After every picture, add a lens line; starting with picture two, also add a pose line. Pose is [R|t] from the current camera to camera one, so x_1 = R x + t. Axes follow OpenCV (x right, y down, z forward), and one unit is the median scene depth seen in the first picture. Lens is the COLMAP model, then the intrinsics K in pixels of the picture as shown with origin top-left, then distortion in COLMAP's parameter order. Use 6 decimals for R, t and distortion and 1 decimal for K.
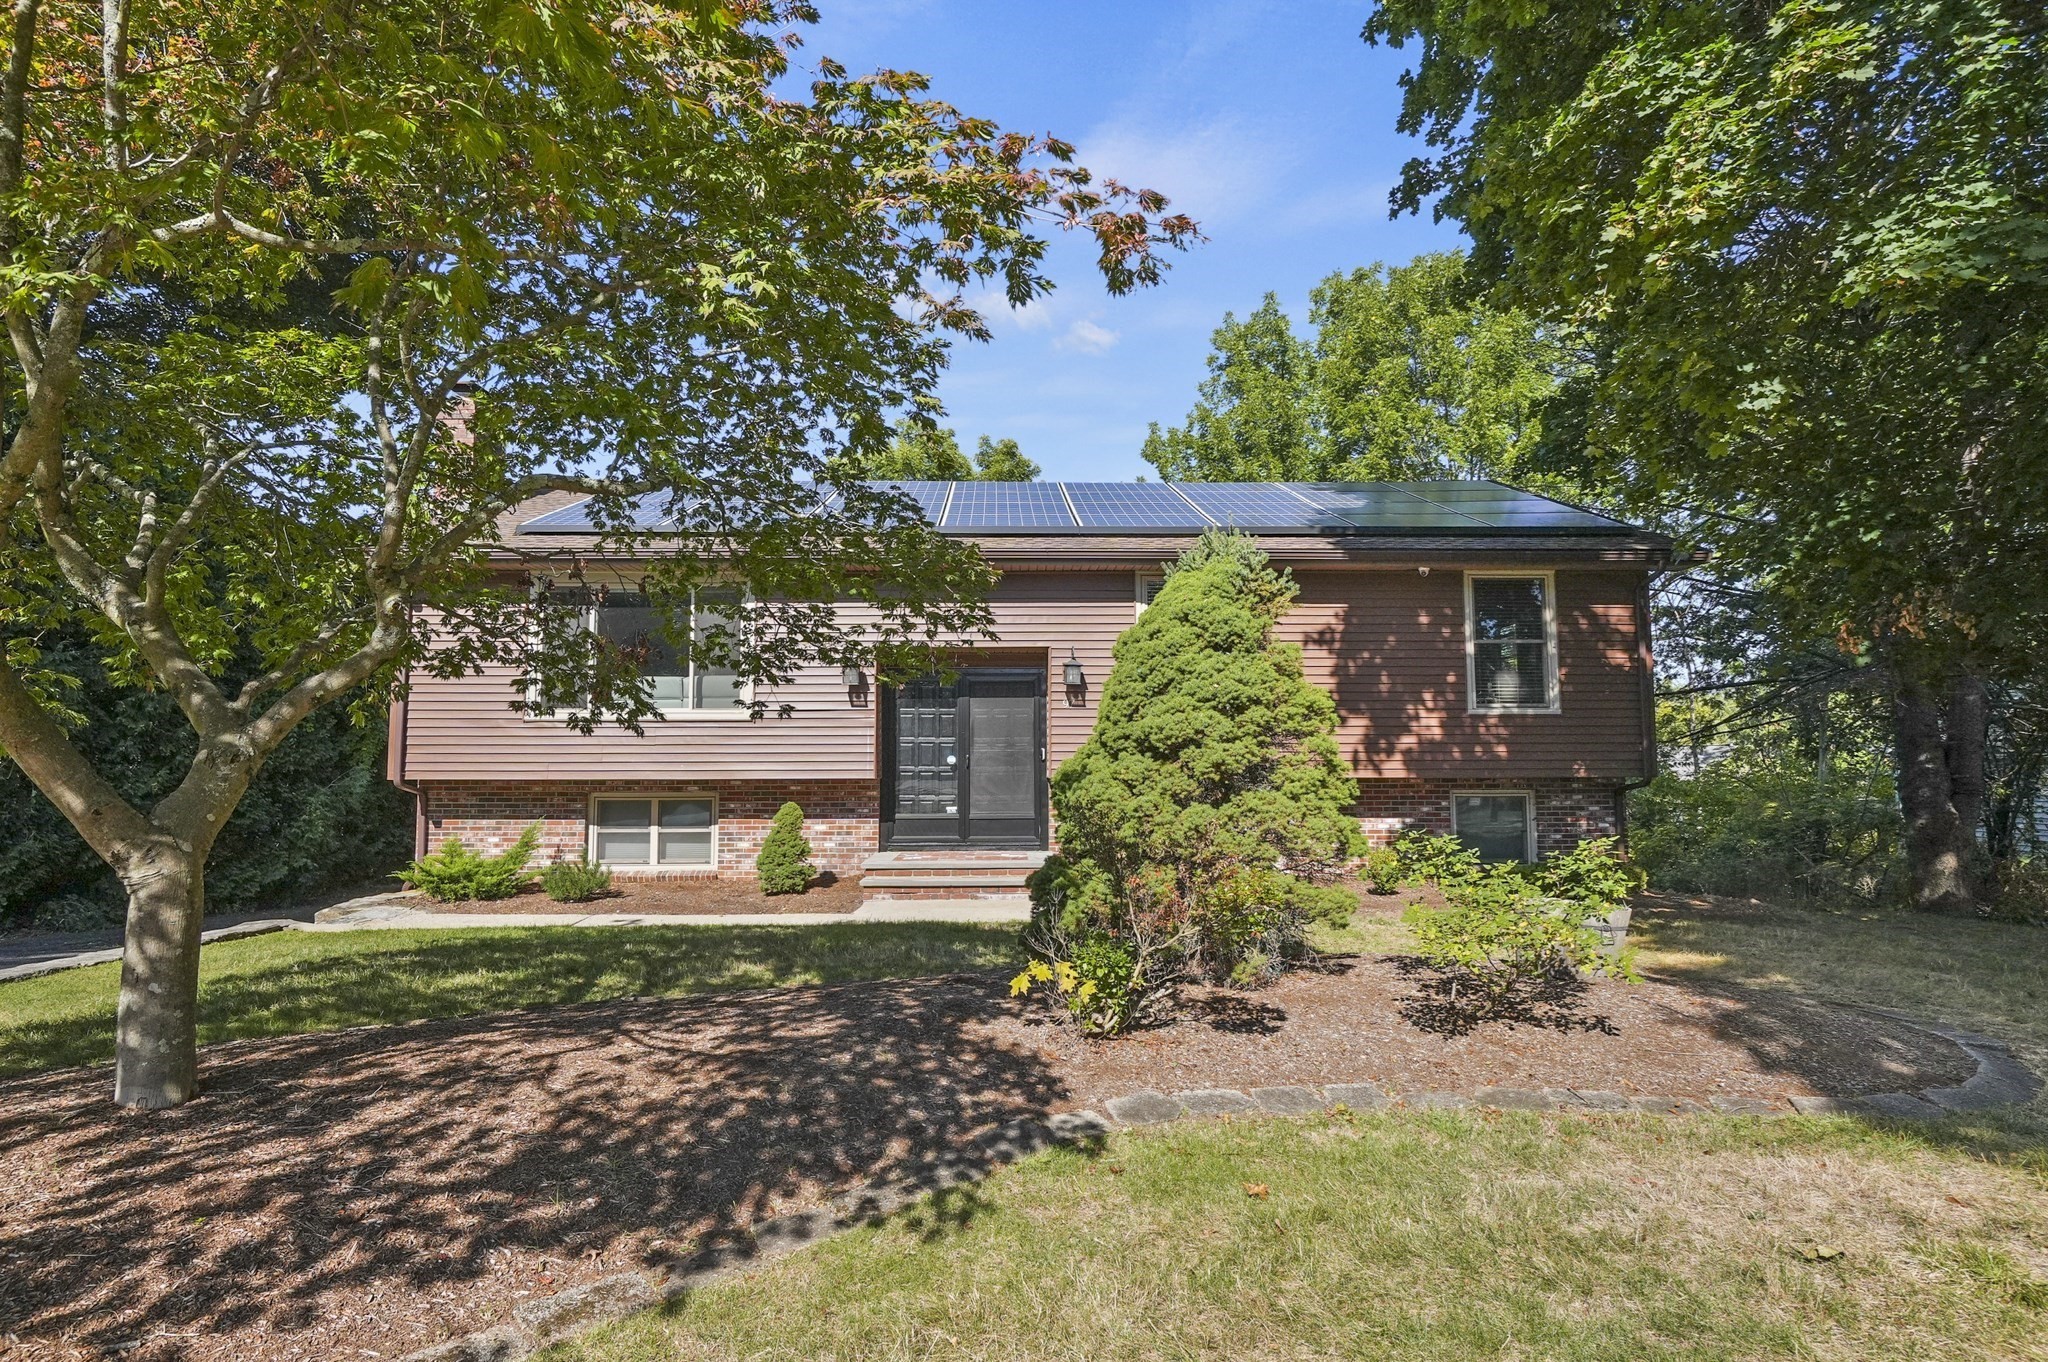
lens RADIAL K [[1056.5, 0, 1024.0], [0, 1056.5, 681.0], [0, 0, 1]] dist [-0.017691, -0.000156]
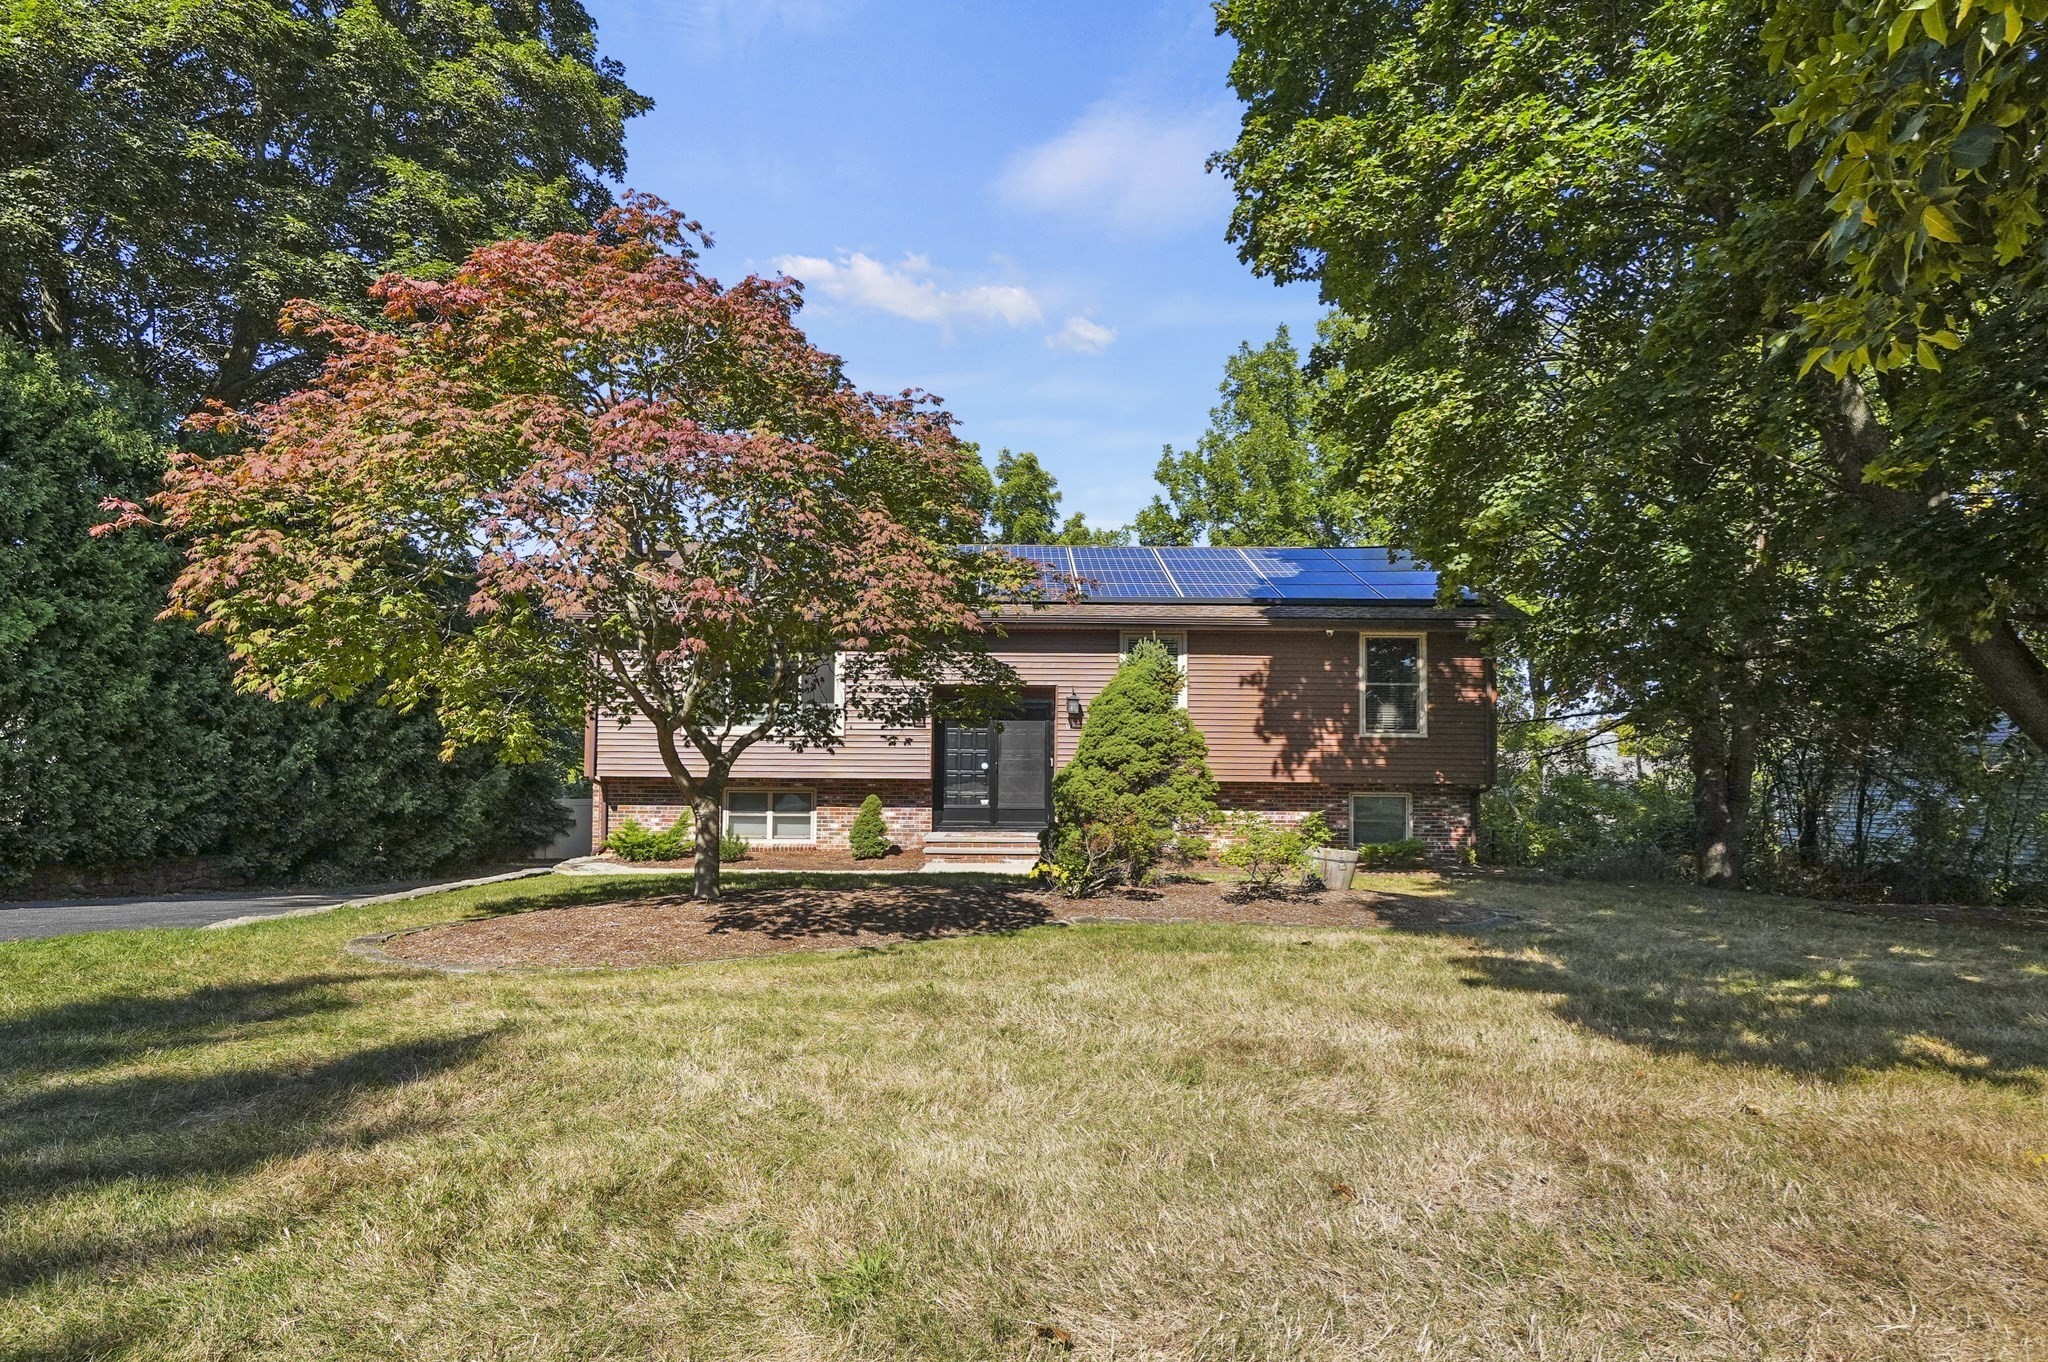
lens RADIAL K [[1056.5, 0, 1024.0], [0, 1056.5, 681.0], [0, 0, 1]] dist [-0.017691, -0.000156]
pose [[0.999871, 0.008400, -0.013682, 0.000339], [-0.008422, 0.999963, -0.001540, -0.035492], [0.013668, 0.001655, 0.999905, -0.392856]]
